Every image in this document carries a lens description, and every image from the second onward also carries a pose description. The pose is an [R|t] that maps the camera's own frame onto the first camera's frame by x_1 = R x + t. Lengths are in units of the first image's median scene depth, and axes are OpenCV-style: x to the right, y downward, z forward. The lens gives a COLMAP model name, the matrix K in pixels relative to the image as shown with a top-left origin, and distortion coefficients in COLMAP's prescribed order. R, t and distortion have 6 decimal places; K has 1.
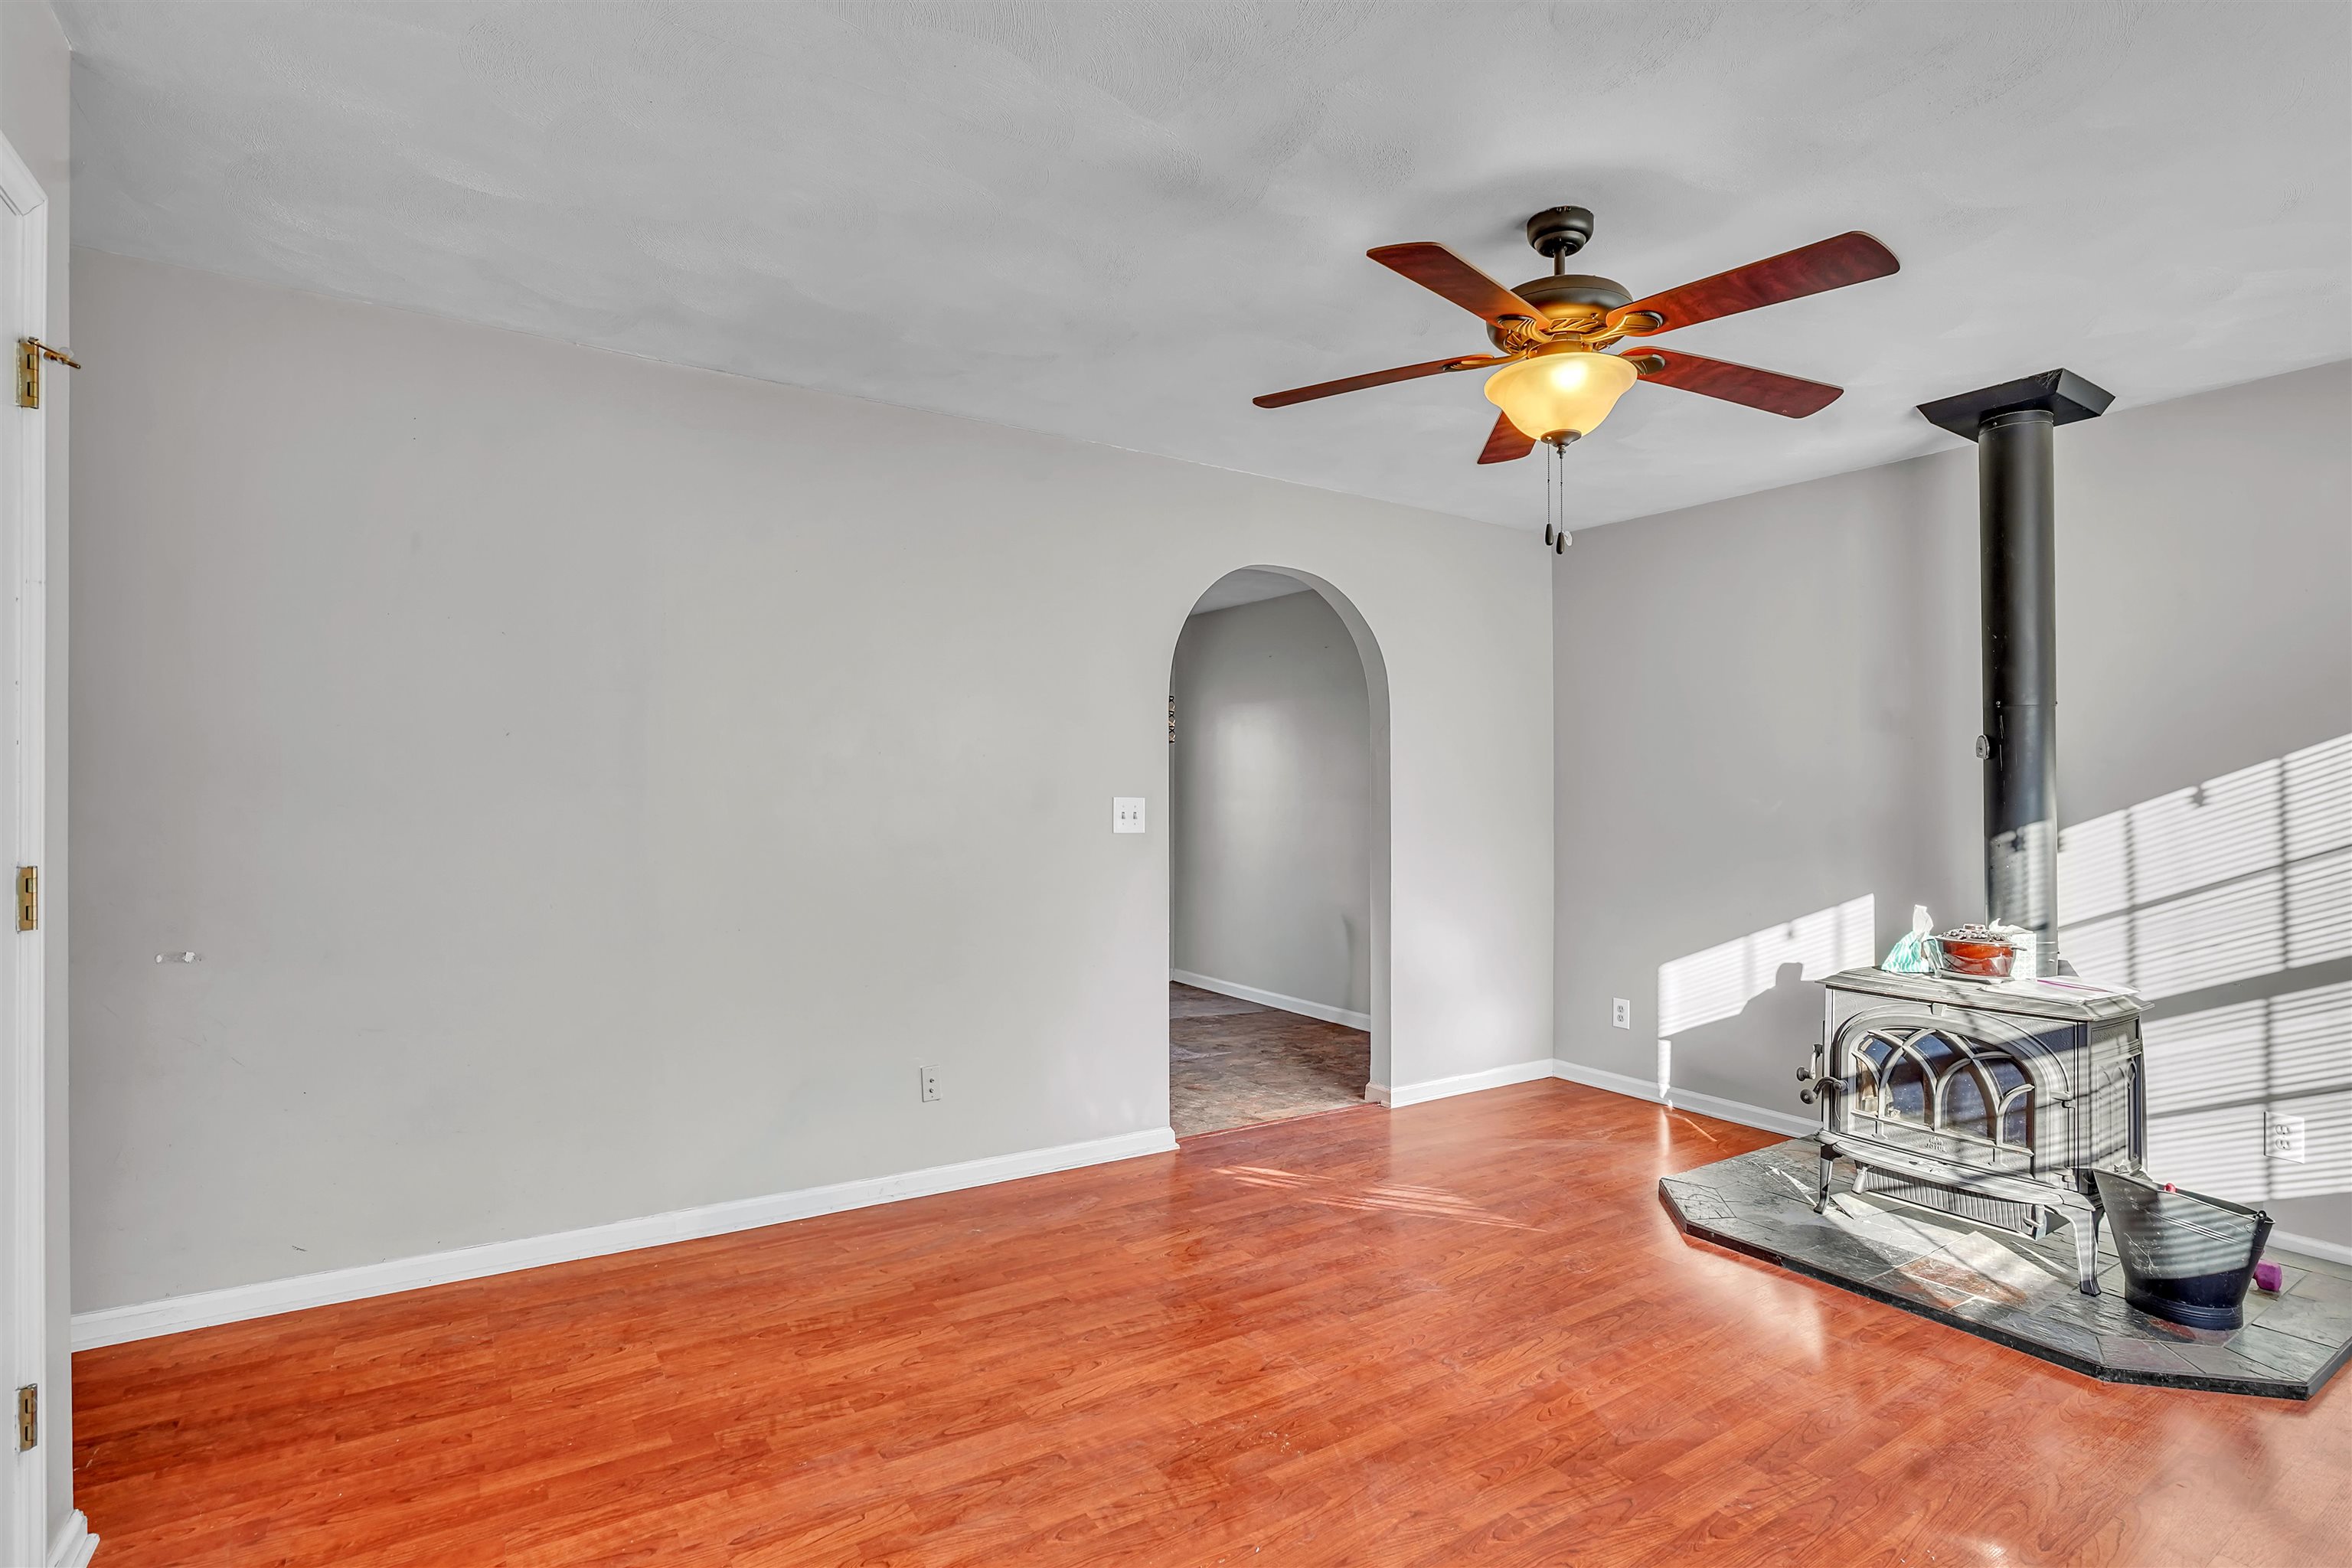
lens RADIAL K [[1104.3, 0, 1167.2], [0, 1104.3, 791.4], [0, 0, 1]] dist [-0.058870, 0.025045]
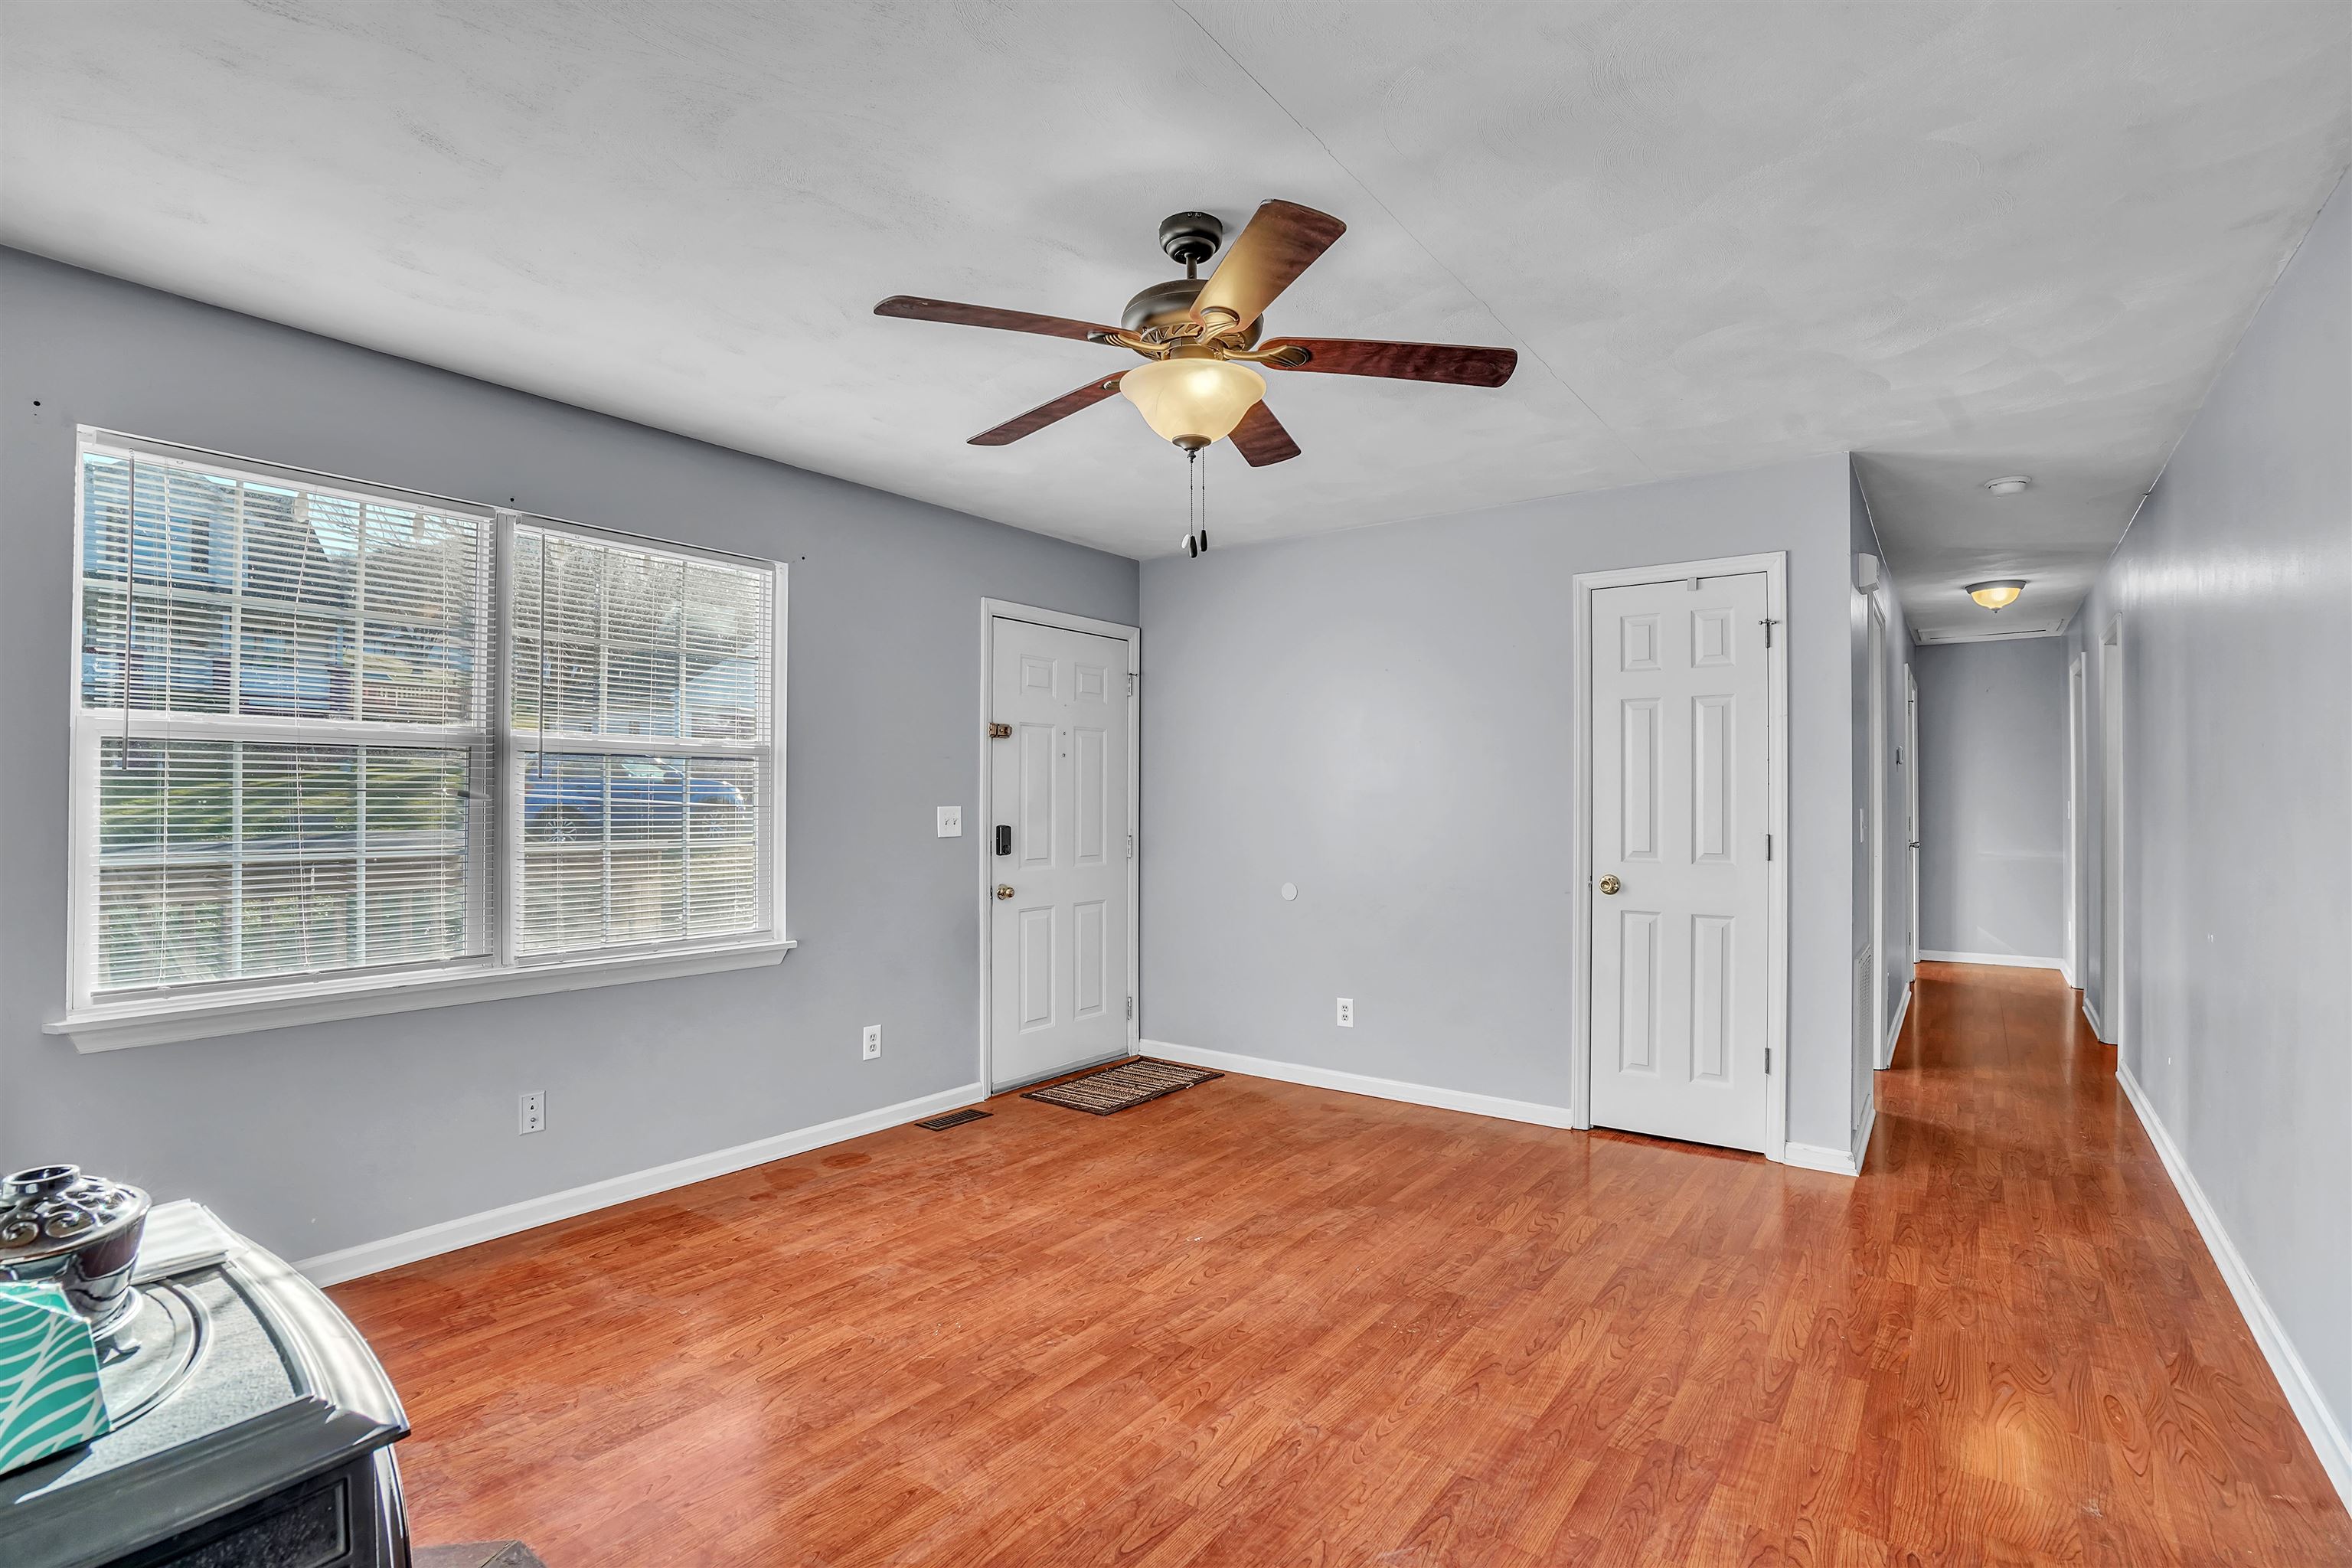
lens RADIAL K [[1111.7, 0, 1166.1], [0, 1111.7, 774.2], [0, 0, 1]] dist [-0.063266, 0.028075]
pose [[-0.934779, -0.017982, -0.354775, 0.623206], [-0.008044, 0.999533, -0.029468, 0.009999], [0.355139, -0.024692, -0.934487, 1.611240]]
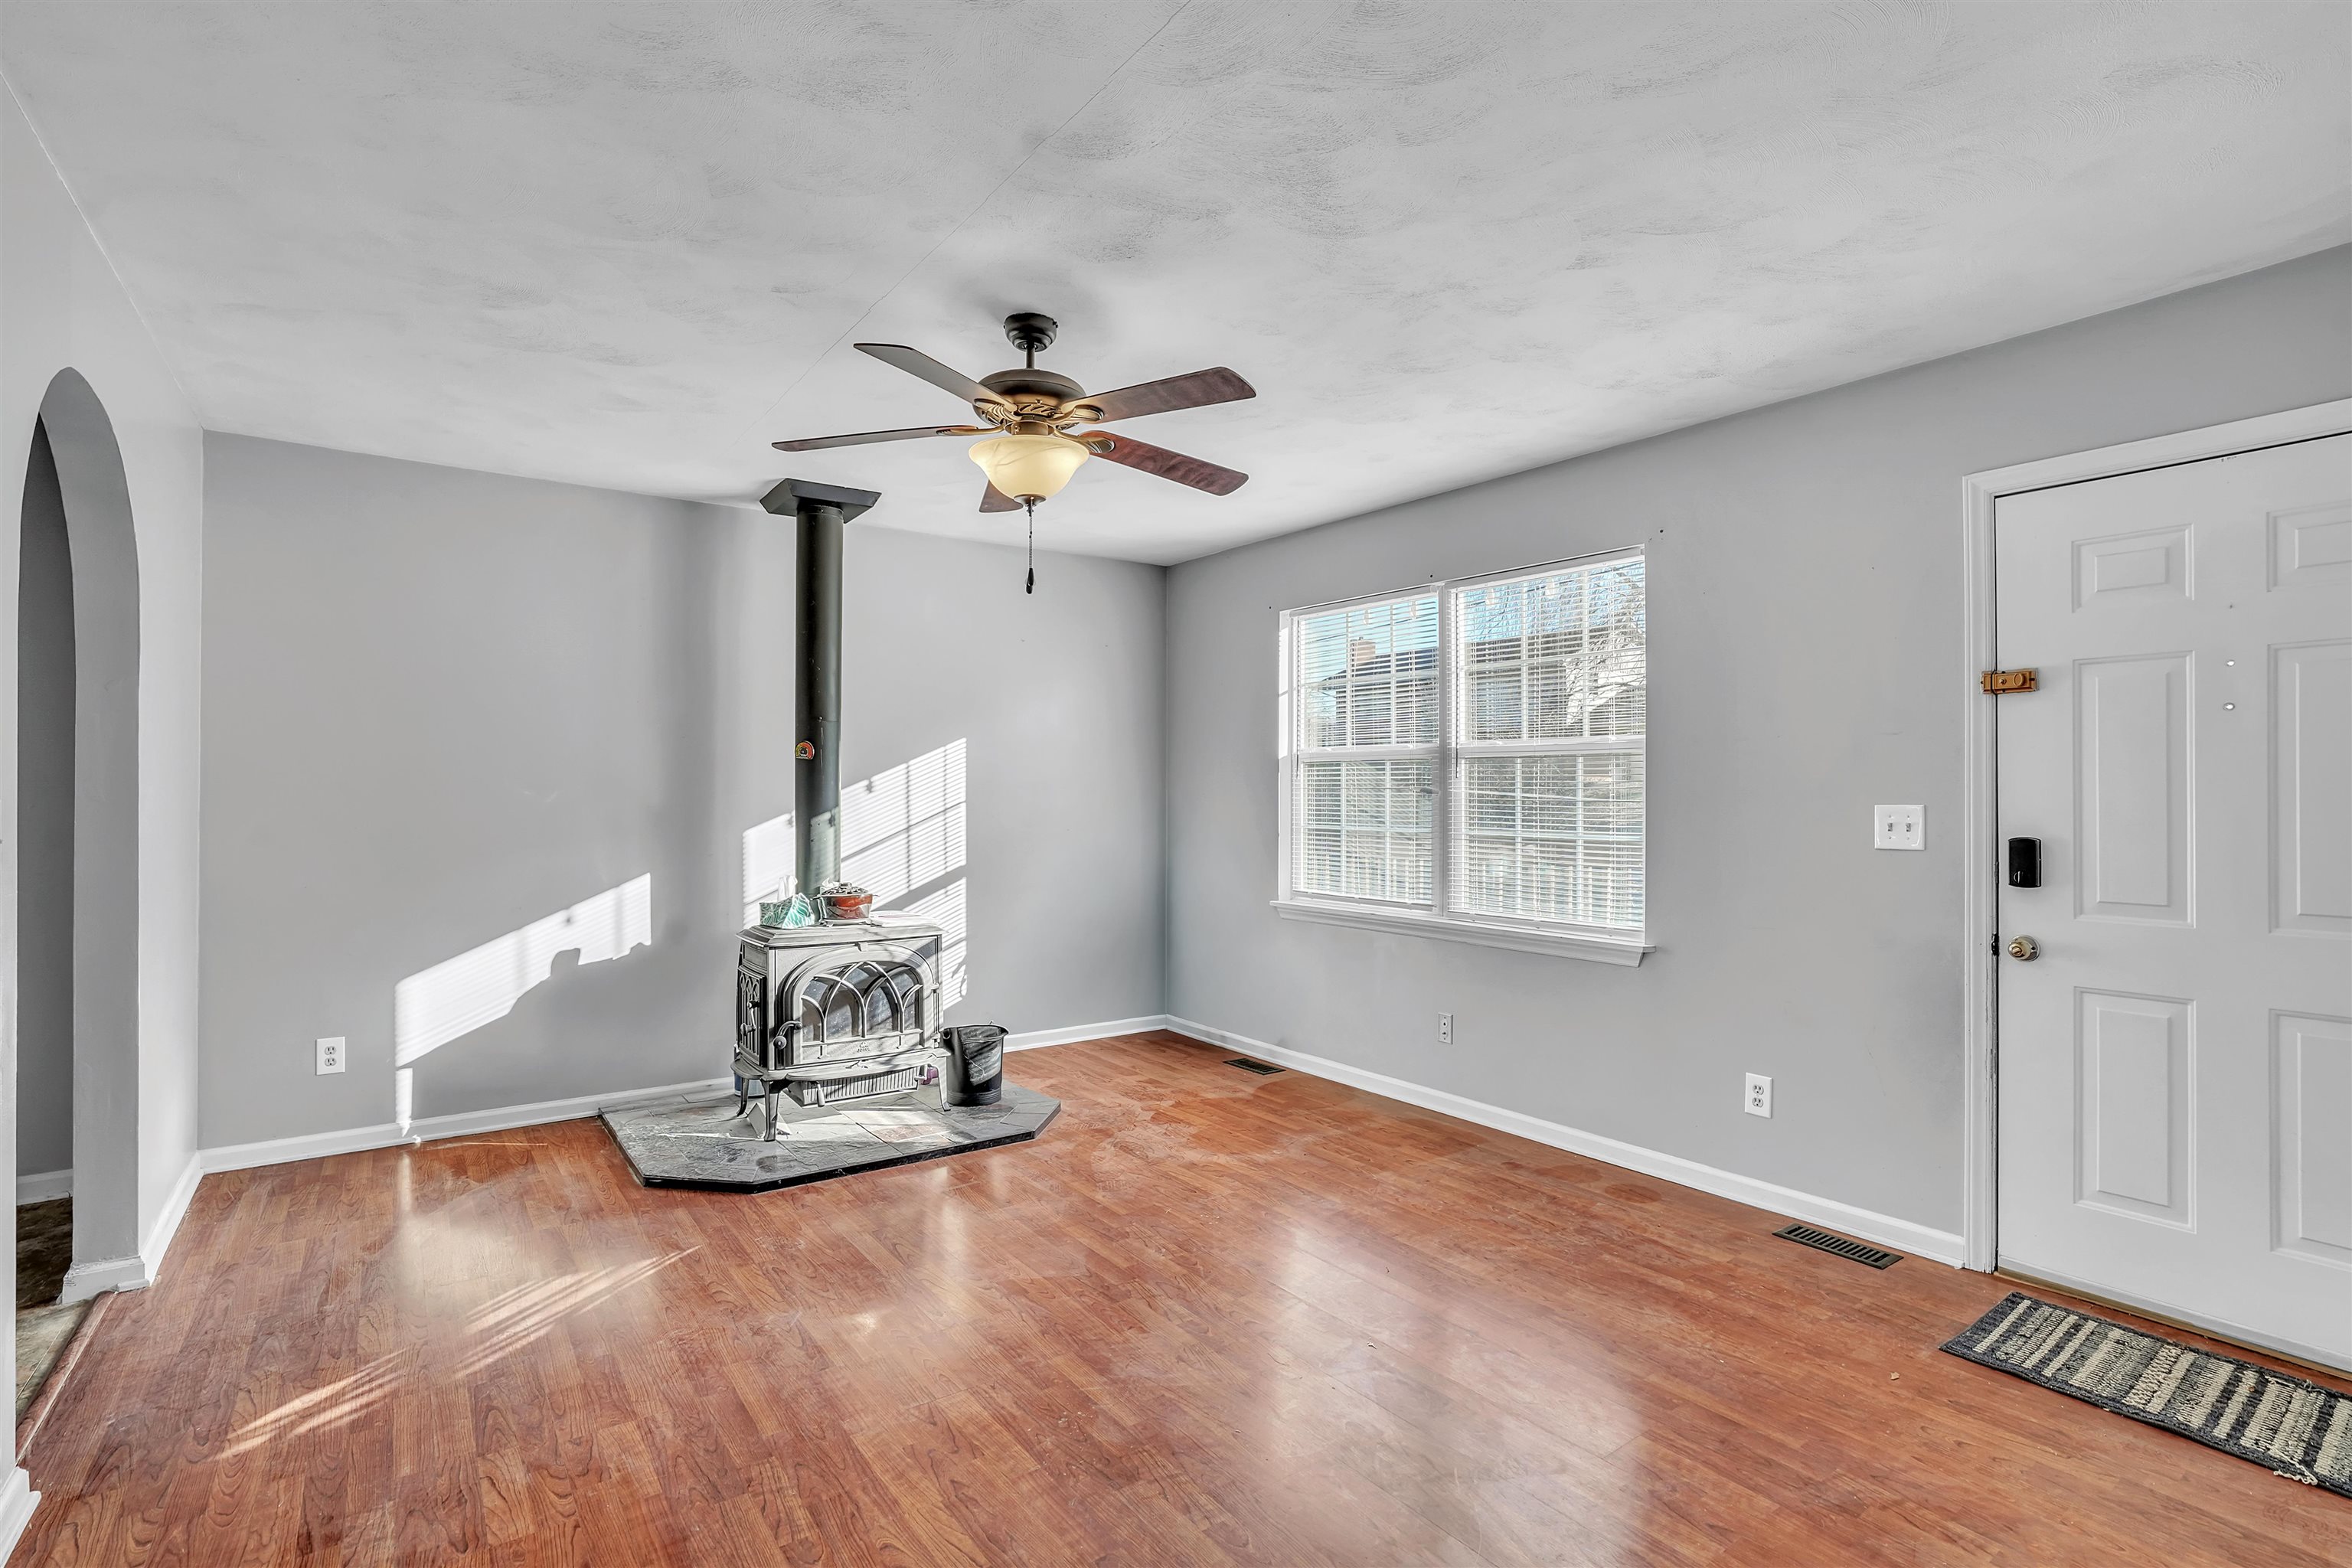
lens RADIAL K [[1111.7, 0, 1166.1], [0, 1111.7, 774.2], [0, 0, 1]] dist [-0.063266, 0.028075]
pose [[-0.054182, 0.008248, 0.998497, -0.730003], [-0.008871, 0.999922, -0.008741, -0.002634], [-0.998492, -0.009331, -0.054105, 0.757339]]
